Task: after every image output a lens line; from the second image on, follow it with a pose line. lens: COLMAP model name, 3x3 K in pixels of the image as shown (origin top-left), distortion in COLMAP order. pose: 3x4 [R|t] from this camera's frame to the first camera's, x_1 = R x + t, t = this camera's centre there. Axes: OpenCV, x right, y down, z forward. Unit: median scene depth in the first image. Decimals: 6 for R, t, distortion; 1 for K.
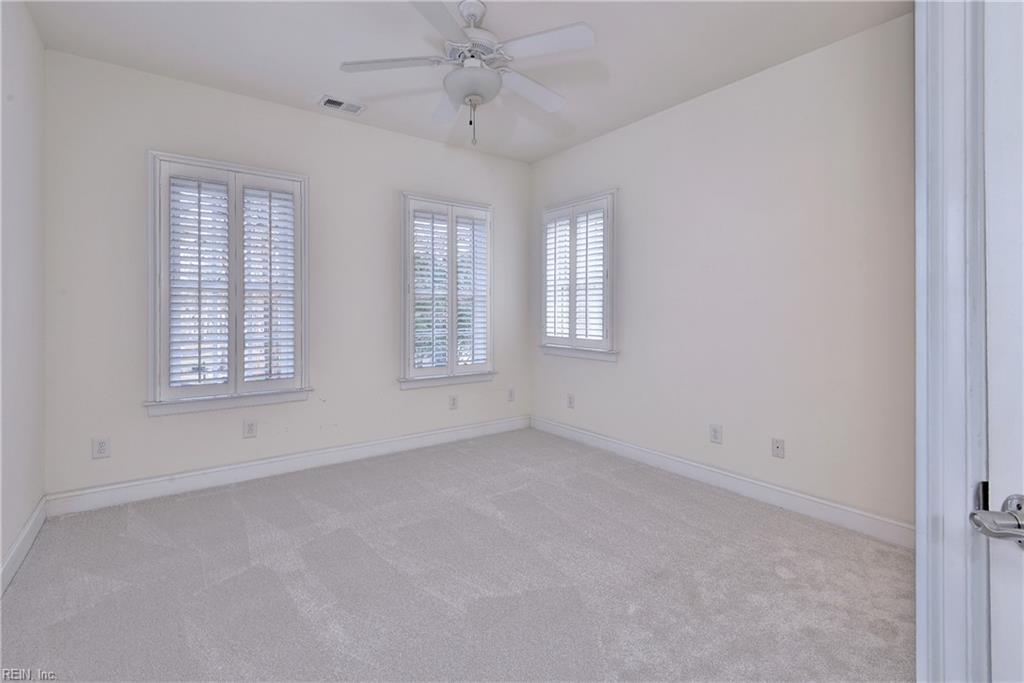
lens RADIAL K [[474.0, 0, 513.1], [0, 474.0, 312.6], [0, 0, 1]] dist [0.033584, -0.021968]
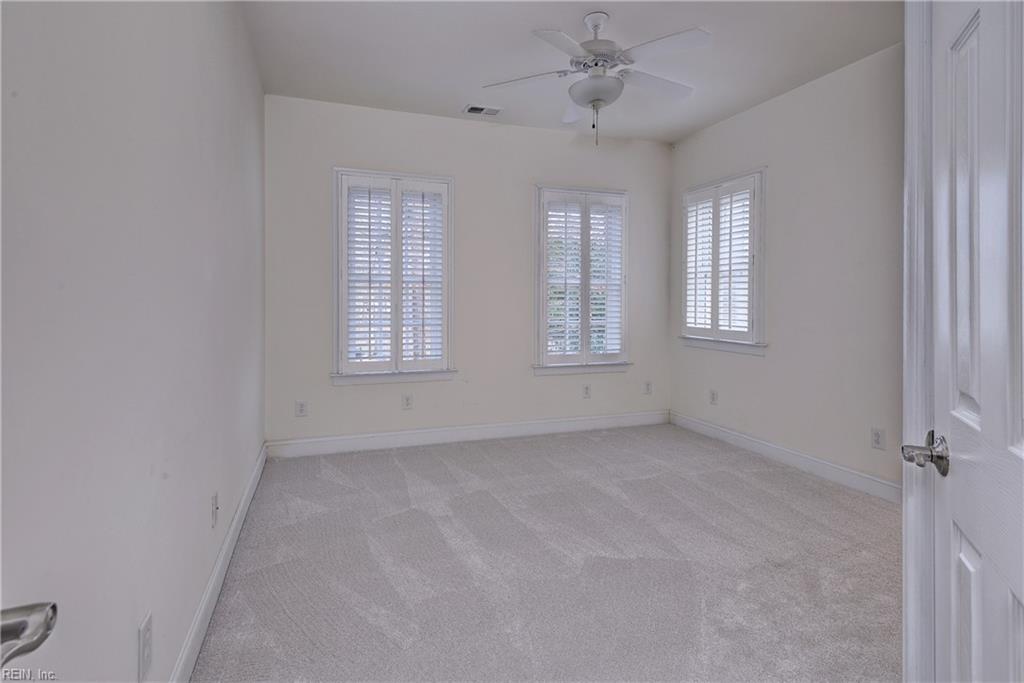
lens RADIAL K [[527.0, 0, 512.6], [0, 527.0, 299.4], [0, 0, 1]] dist [-0.000053, 0.000000]
pose [[0.958186, 0.001588, -0.286143, 0.051328], [-0.002502, 0.999993, -0.002829, -0.000628], [0.286136, 0.003427, 0.958183, -0.130855]]
